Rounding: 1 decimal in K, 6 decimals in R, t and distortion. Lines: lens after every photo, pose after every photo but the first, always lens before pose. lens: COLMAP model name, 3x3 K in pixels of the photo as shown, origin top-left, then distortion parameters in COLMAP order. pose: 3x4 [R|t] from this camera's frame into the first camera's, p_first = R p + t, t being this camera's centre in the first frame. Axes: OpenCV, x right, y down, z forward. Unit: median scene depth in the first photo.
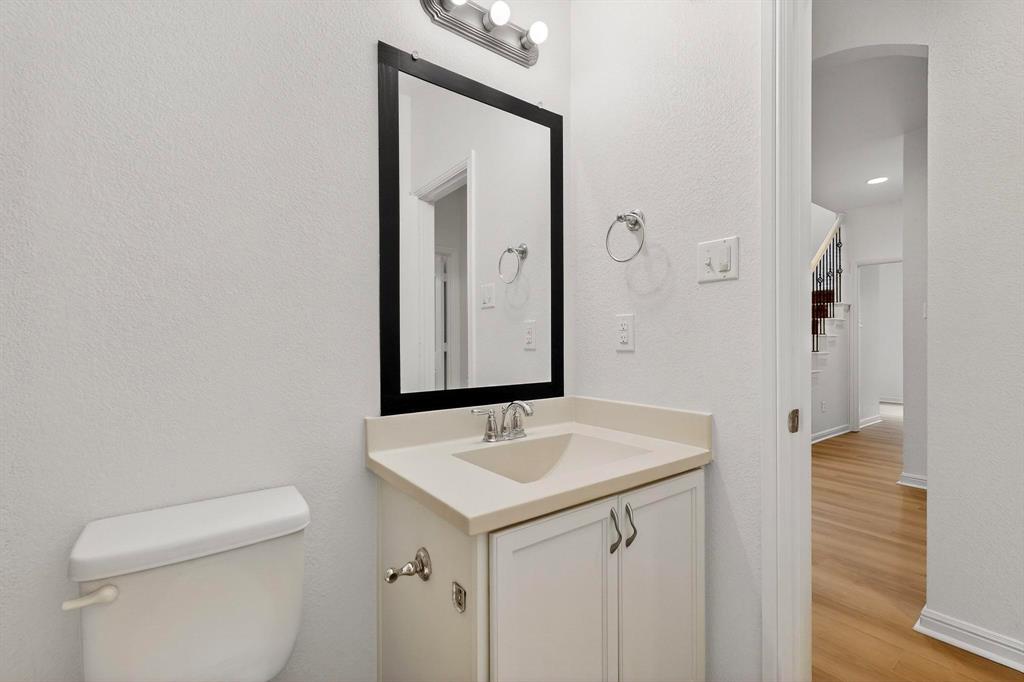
lens RADIAL K [[444.3, 0, 506.3], [0, 444.3, 341.9], [0, 0, 1]] dist [0.001540, 0.000075]
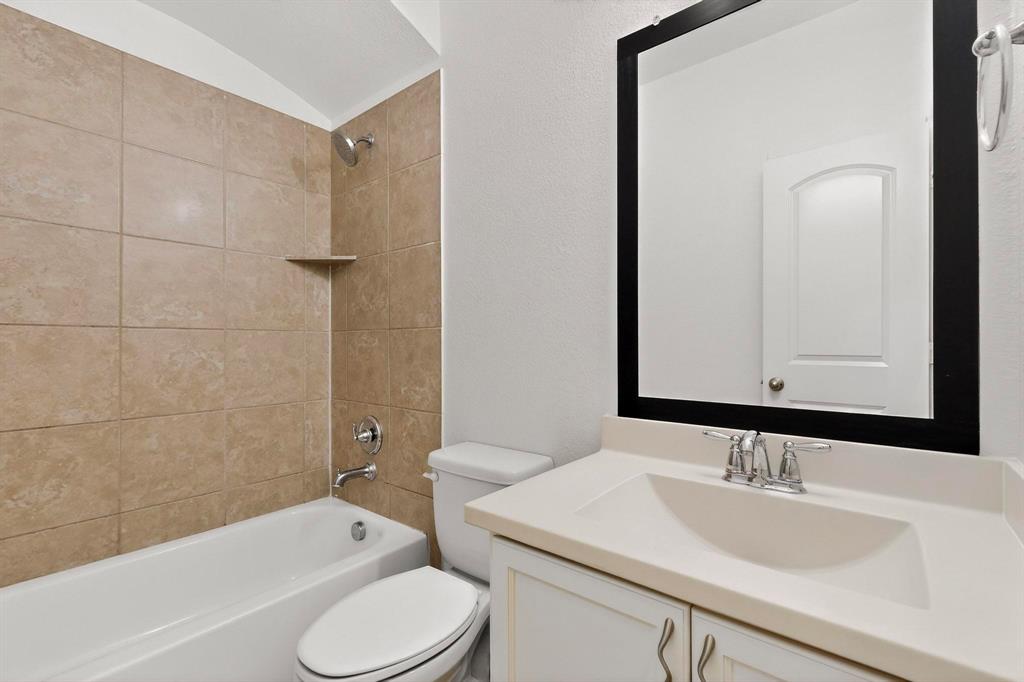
lens RADIAL K [[443.5, 0, 517.9], [0, 443.5, 342.9], [0, 0, 1]] dist [-0.000085, -0.000778]
pose [[0.252744, 0.000281, -0.967533, 0.569883], [-0.003804, 0.999993, -0.000703, 0.004752], [0.967526, 0.003858, 0.252743, 0.489677]]
